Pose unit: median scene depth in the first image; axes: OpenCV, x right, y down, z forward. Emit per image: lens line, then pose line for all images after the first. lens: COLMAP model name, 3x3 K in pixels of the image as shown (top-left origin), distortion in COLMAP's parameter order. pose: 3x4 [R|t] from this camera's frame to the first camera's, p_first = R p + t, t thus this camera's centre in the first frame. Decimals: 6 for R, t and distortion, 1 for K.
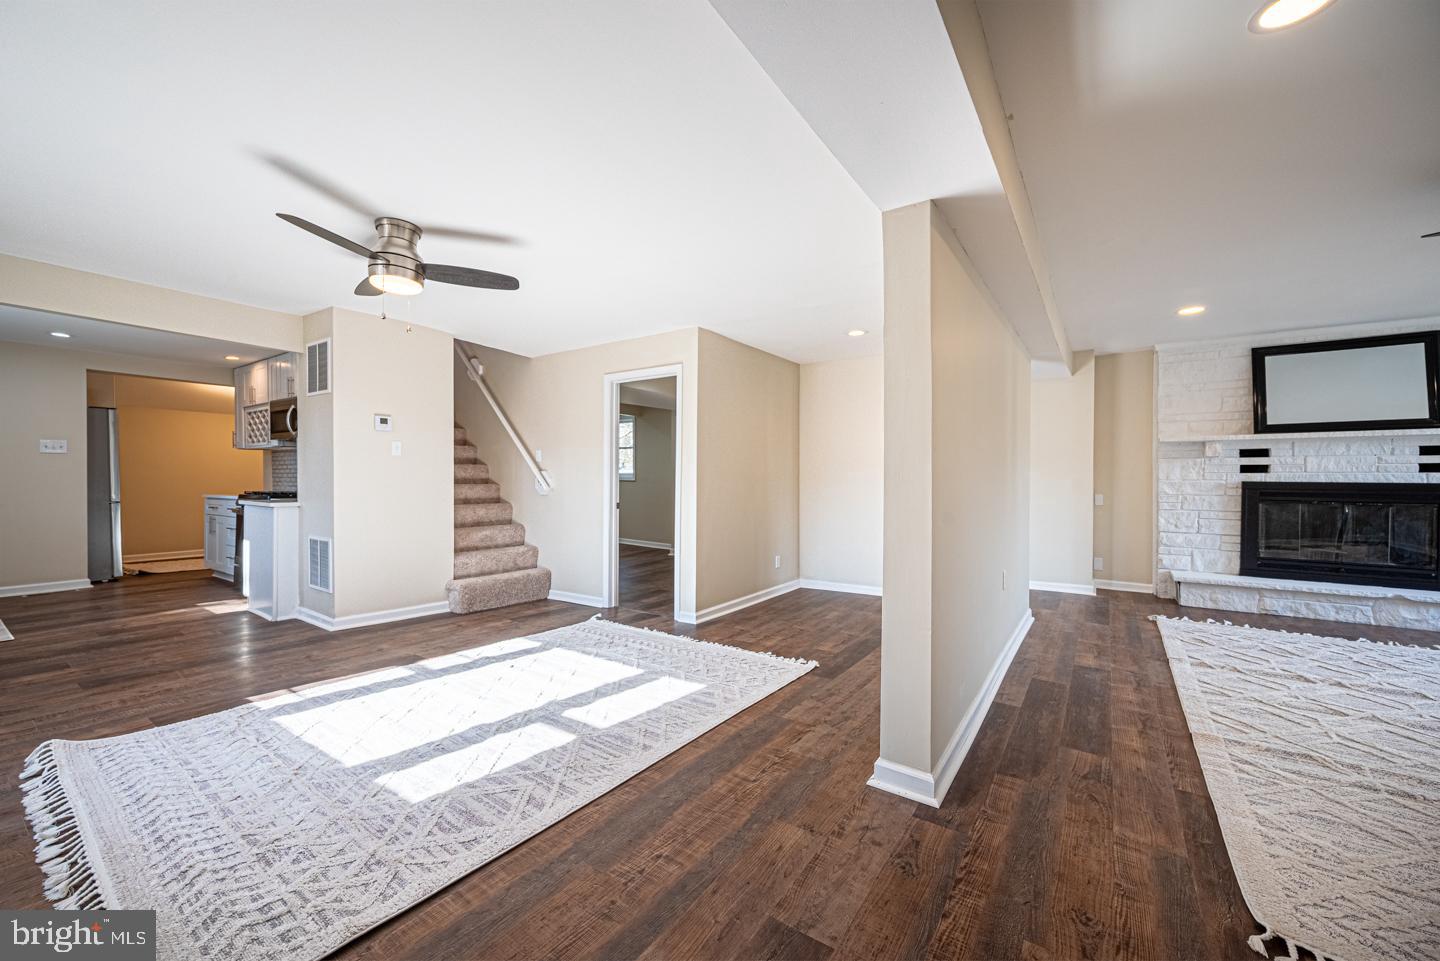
lens RADIAL K [[578.4, 0, 722.6], [0, 578.4, 482.4], [0, 0, 1]] dist [0.000480, -0.000064]
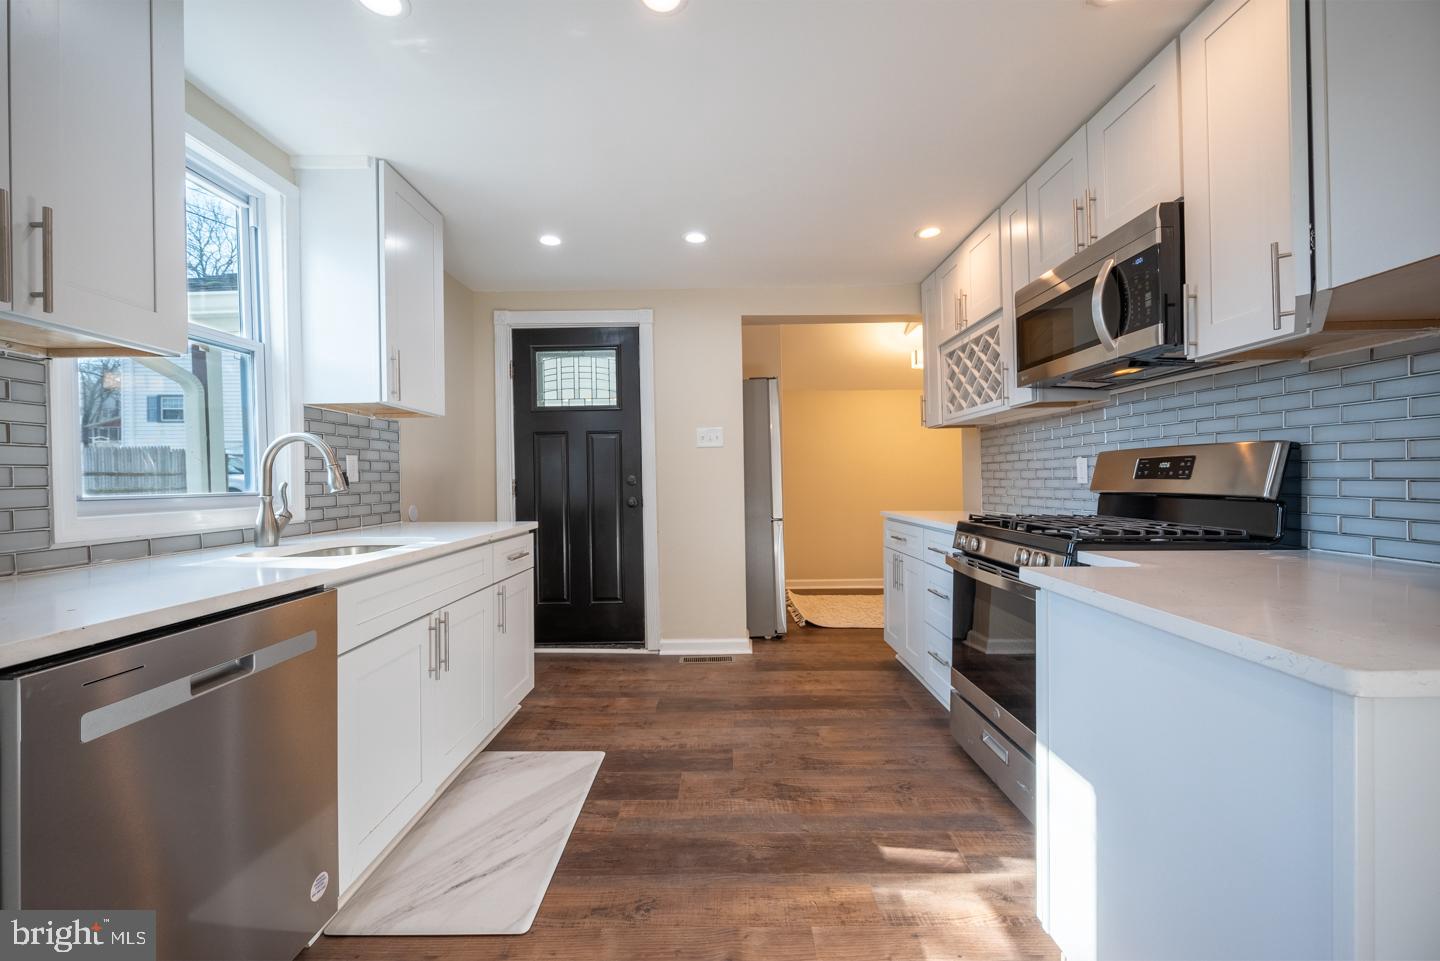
lens RADIAL K [[563.2, 0, 712.0], [0, 563.2, 478.8], [0, 0, 1]] dist [-0.000791, -0.000095]
pose [[0.547292, -0.011159, -0.836867, -0.573473], [0.006091, 0.999938, -0.009350, -0.006856], [0.836919, 0.000020, 0.547326, 0.608848]]
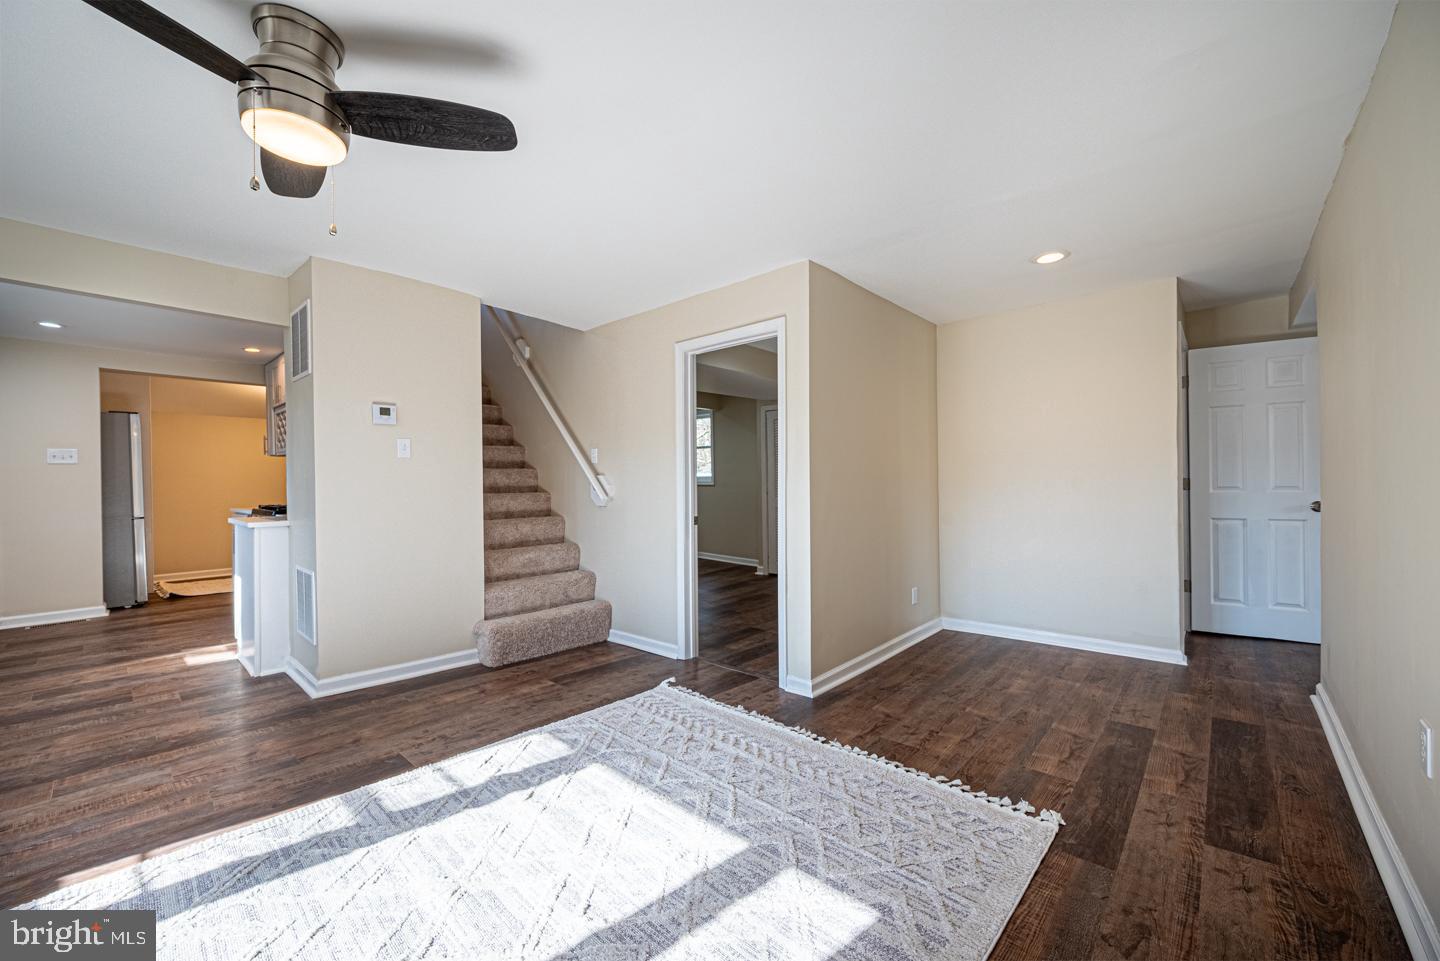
lens RADIAL K [[578.4, 0, 722.6], [0, 578.4, 482.4], [0, 0, 1]] dist [0.000480, -0.000064]
pose [[0.991674, -0.013724, -0.128041, -0.046664], [0.012970, 0.999893, -0.006719, -0.002878], [0.128119, 0.005002, 0.991746, 0.243068]]
